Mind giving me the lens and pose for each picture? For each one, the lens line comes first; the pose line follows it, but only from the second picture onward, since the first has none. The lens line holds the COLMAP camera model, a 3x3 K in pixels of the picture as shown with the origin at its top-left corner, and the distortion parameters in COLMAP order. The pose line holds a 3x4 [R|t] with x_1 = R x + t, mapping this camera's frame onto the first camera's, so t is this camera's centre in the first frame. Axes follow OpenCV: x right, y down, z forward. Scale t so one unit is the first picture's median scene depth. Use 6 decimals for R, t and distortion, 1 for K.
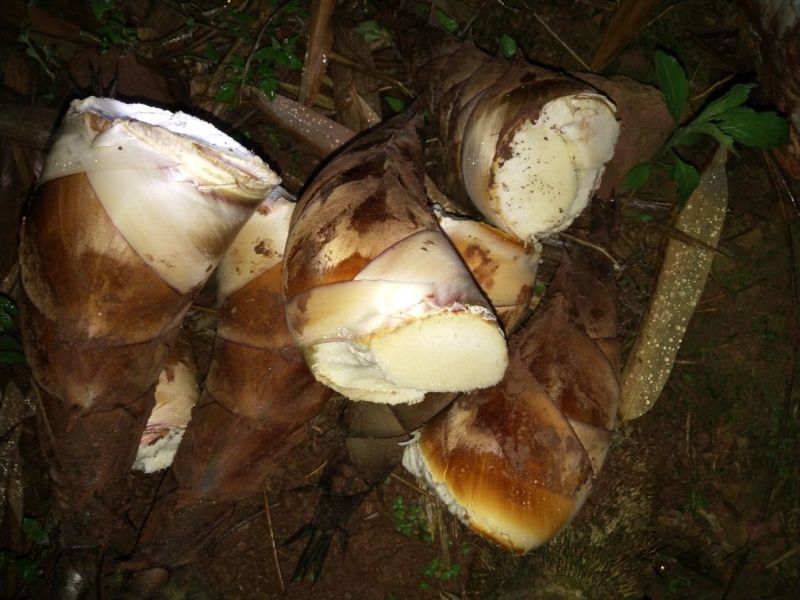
lens RADIAL K [[621.3, 0, 402.4], [0, 621.3, 301.4], [0, 0, 1]] dist [-0.010572, 0.030244]
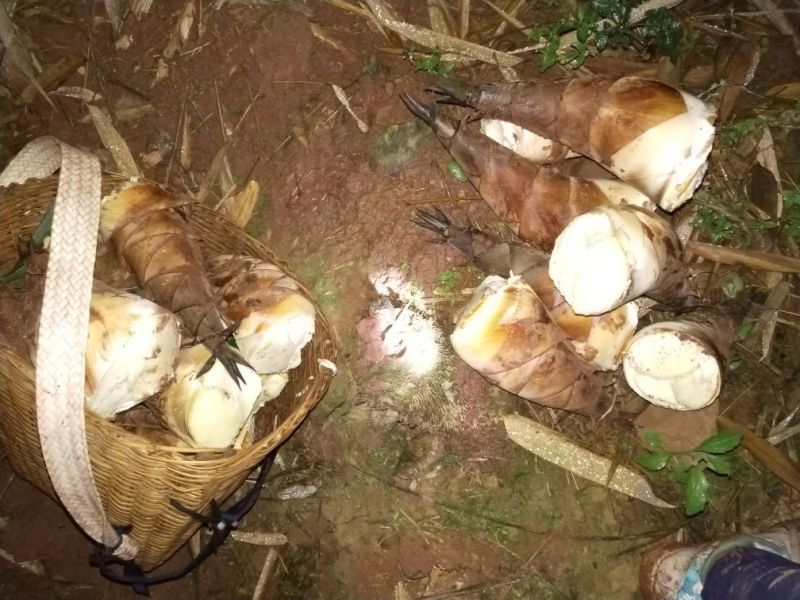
lens RADIAL K [[621.3, 0, 402.4], [0, 621.3, 301.4], [0, 0, 1]] dist [-0.010572, 0.030244]
pose [[-0.065766, 0.985186, -0.158379, 0.376454], [-0.997491, -0.069079, -0.015498, 0.556243], [-0.026210, 0.156963, 0.987257, -0.685820]]
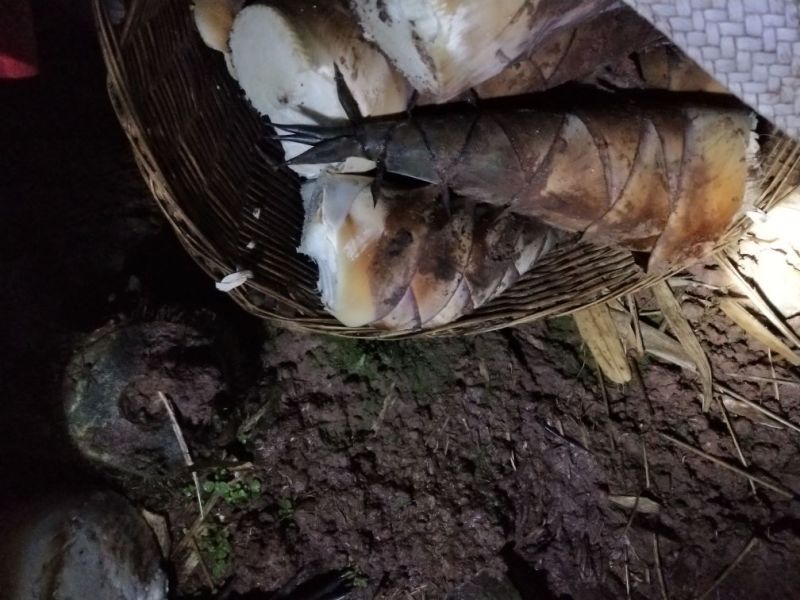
lens RADIAL K [[621.3, 0, 402.4], [0, 621.3, 301.4], [0, 0, 1]] dist [-0.010572, 0.030244]
pose [[-0.729229, -0.682206, 0.053102, 0.019599], [0.682036, -0.730922, -0.024092, 0.911706], [0.055250, 0.018649, 0.998298, 0.142612]]
